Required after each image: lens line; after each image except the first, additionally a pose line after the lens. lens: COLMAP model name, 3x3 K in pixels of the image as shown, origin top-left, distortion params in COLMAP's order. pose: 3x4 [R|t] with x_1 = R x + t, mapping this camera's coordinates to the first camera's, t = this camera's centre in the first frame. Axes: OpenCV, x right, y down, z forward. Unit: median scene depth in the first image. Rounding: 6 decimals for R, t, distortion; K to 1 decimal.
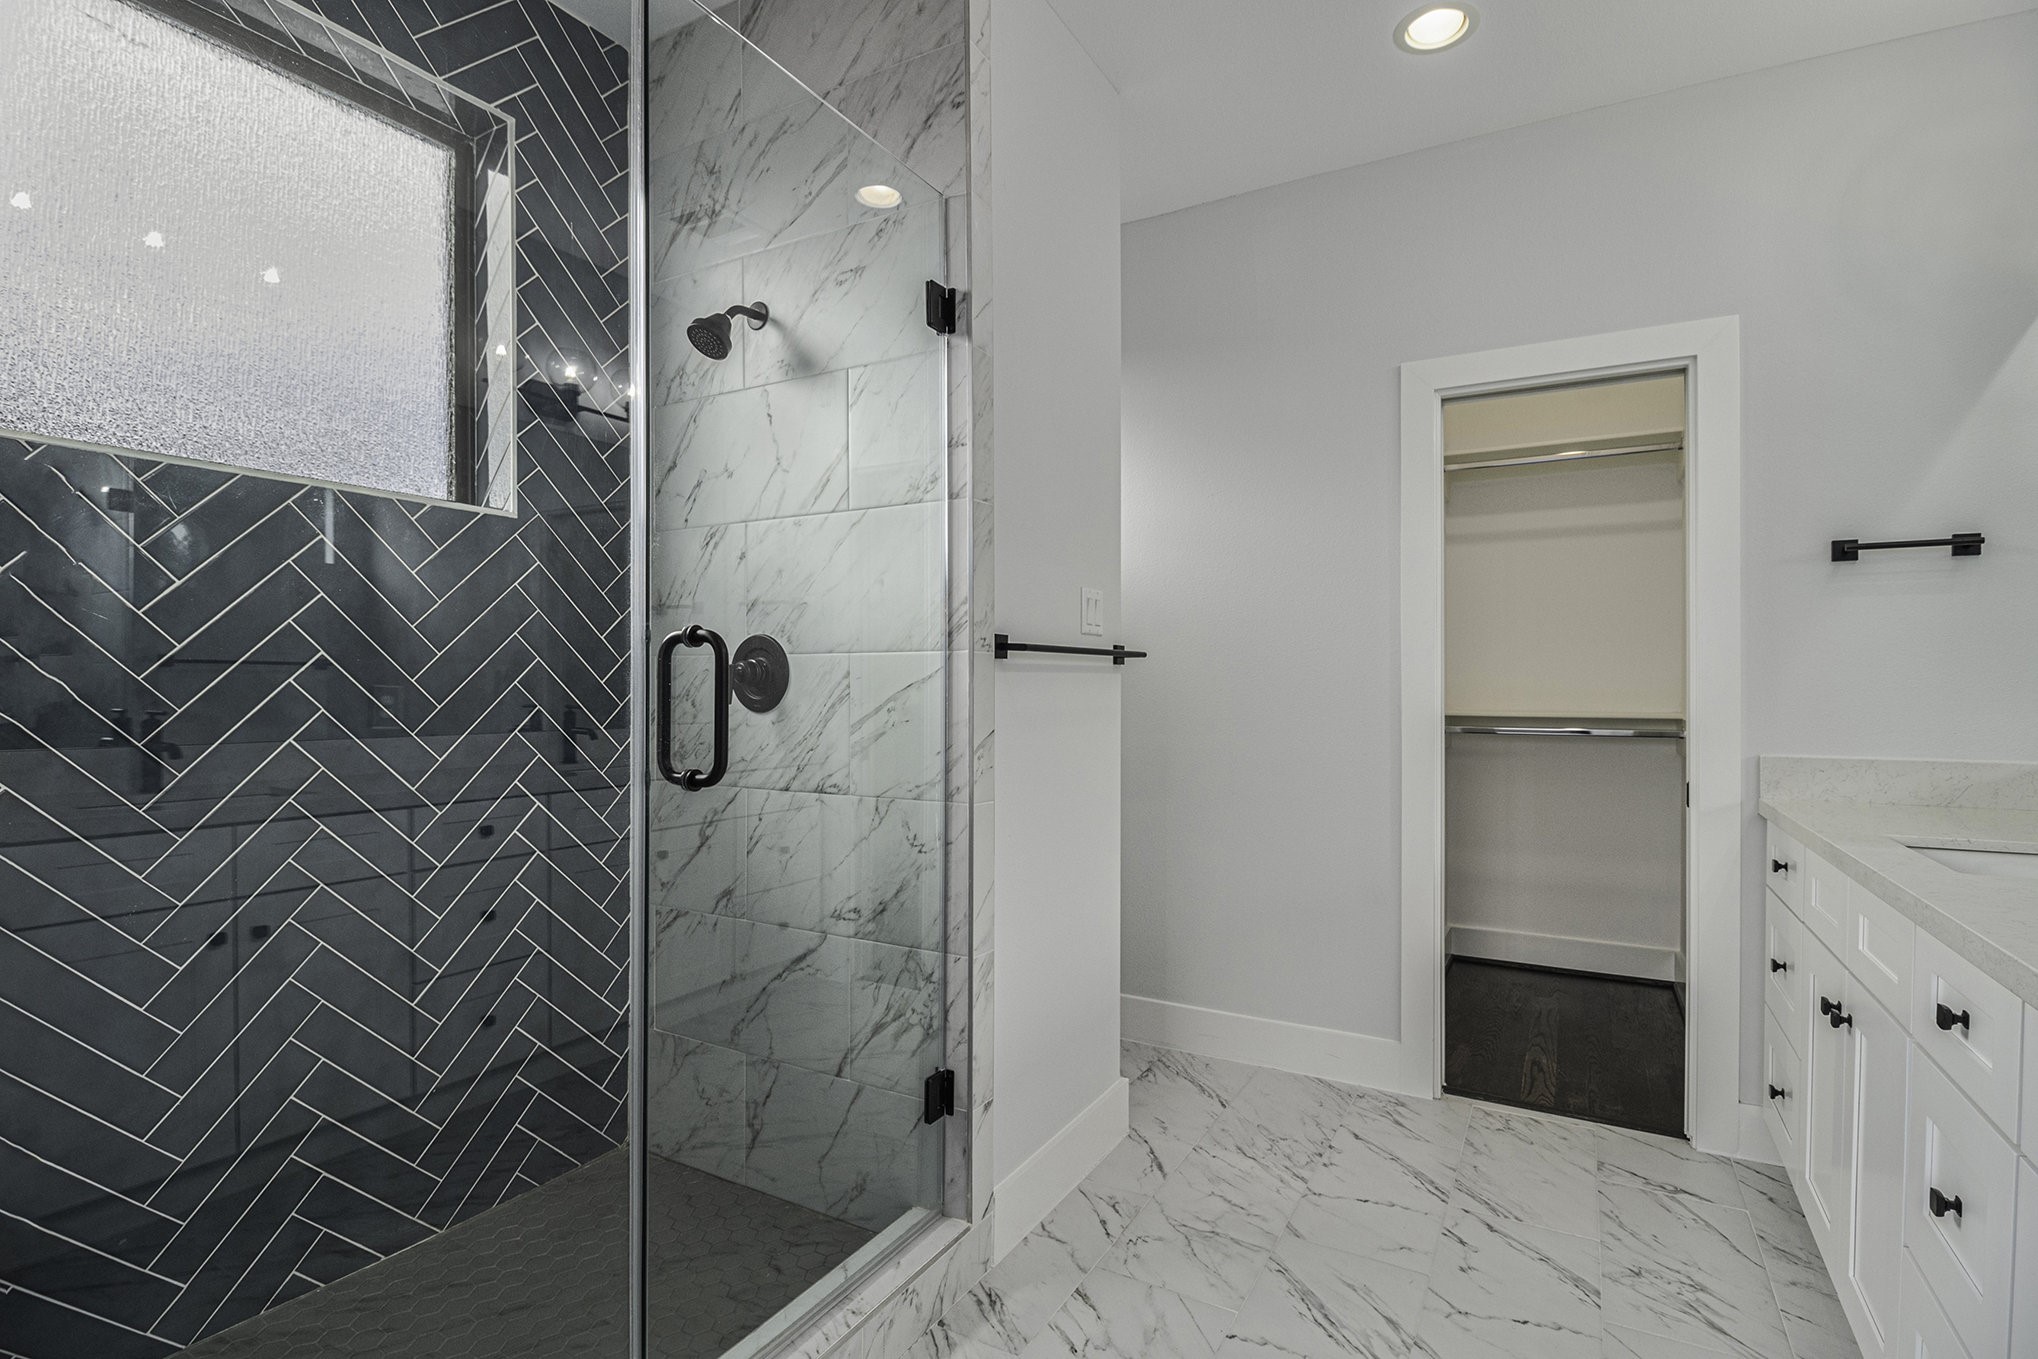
lens RADIAL K [[950.5, 0, 1033.7], [0, 950.5, 677.2], [0, 0, 1]] dist [0.000197, -0.008371]
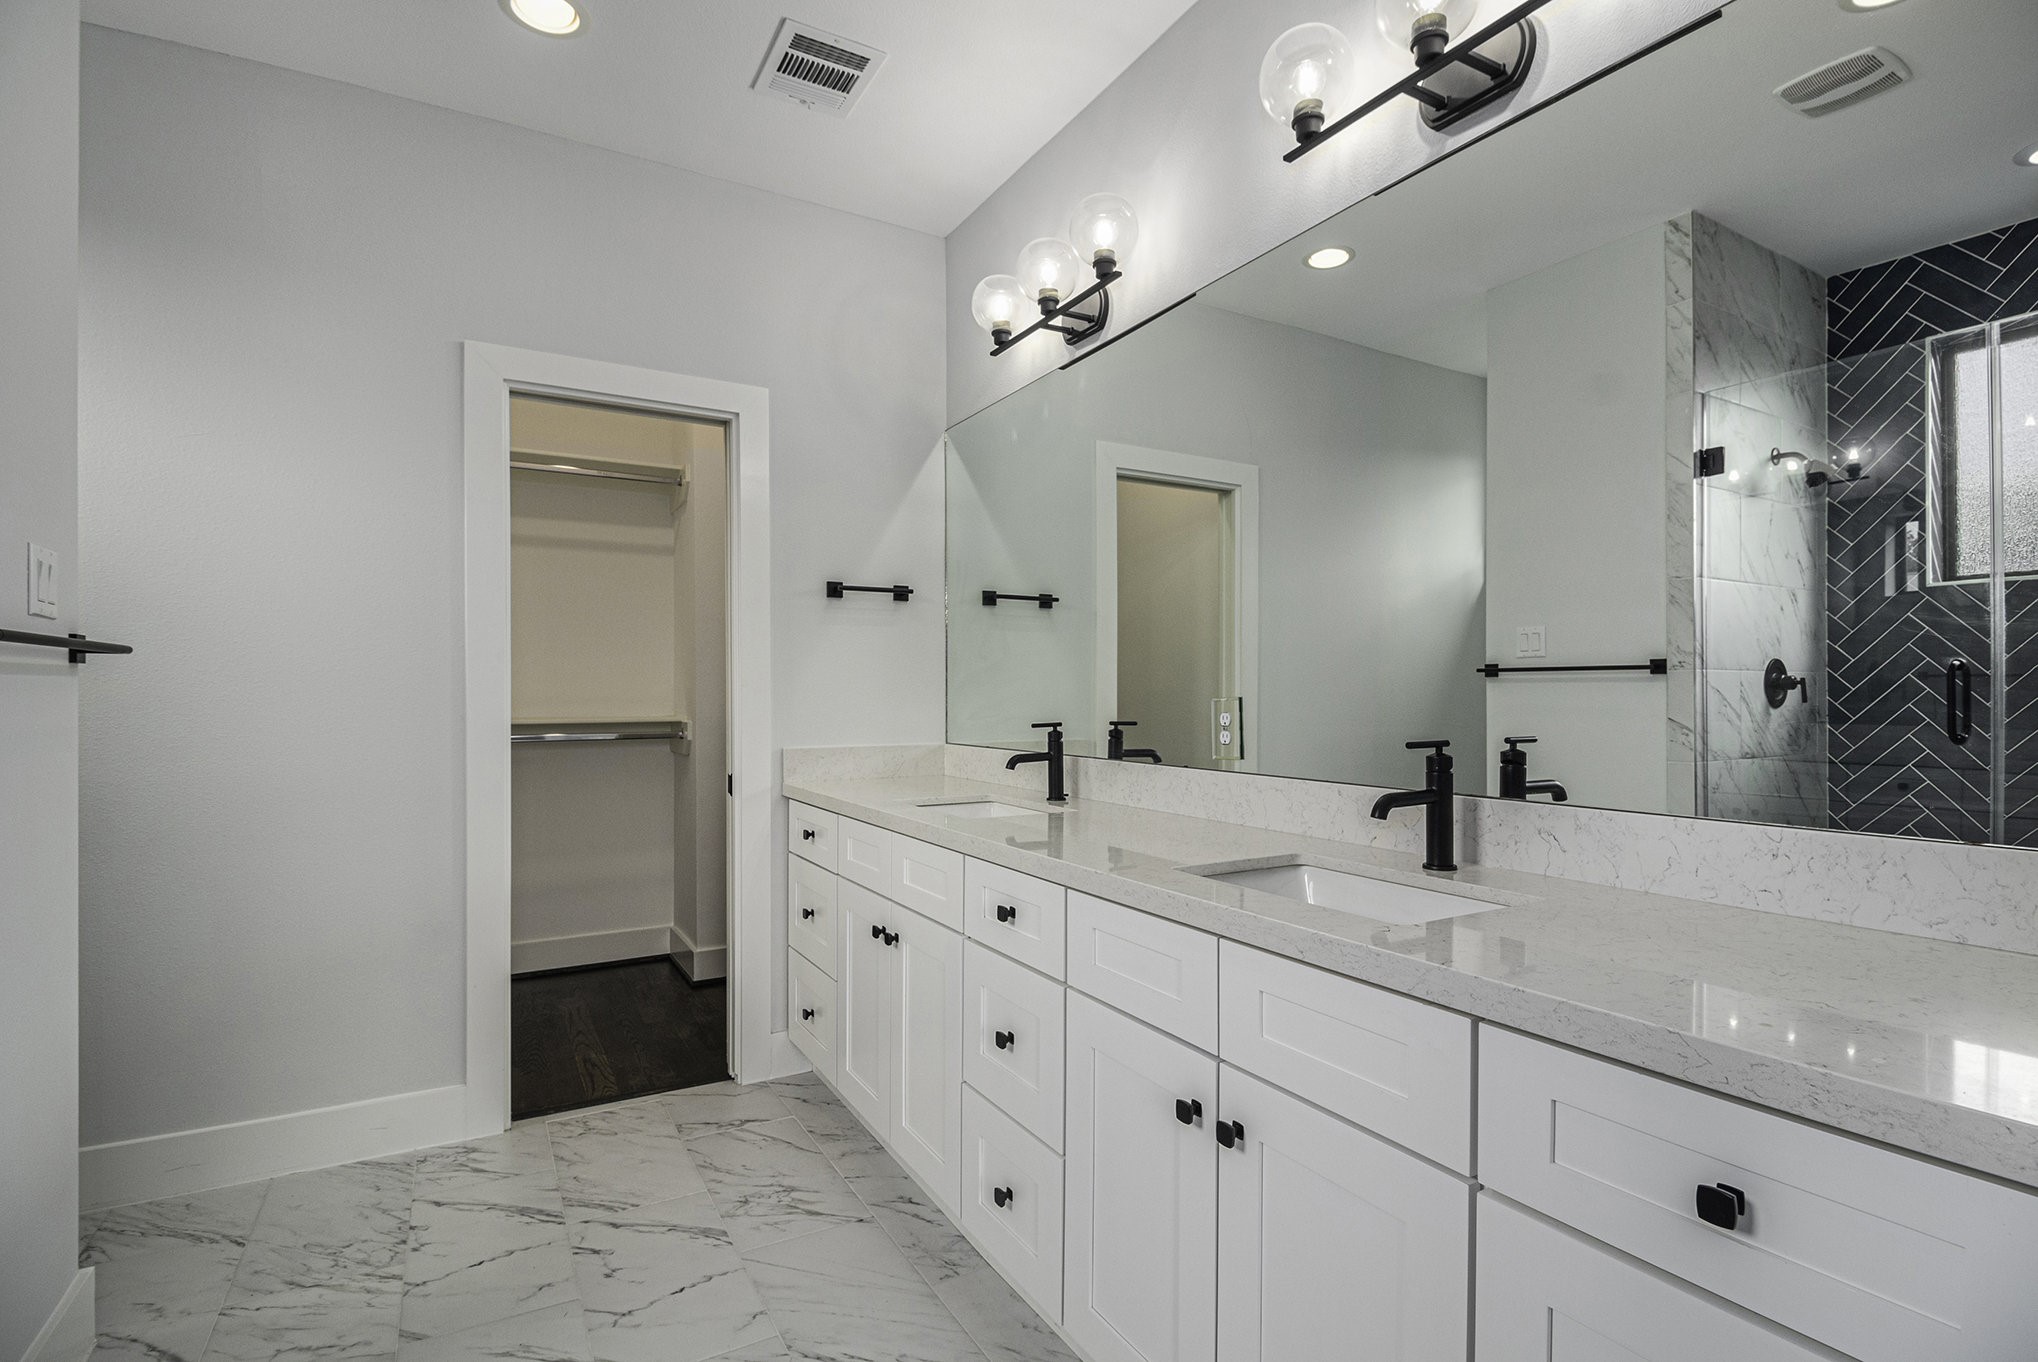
lens RADIAL K [[950.5, 0, 1029.6], [0, 950.5, 685.2], [0, 0, 1]] dist [0.000197, -0.008371]
pose [[0.527376, 0.004305, 0.849621, -0.139764], [-0.004836, 0.999986, -0.002064, 0.000665], [-0.849618, -0.003020, 0.527390, 0.080285]]
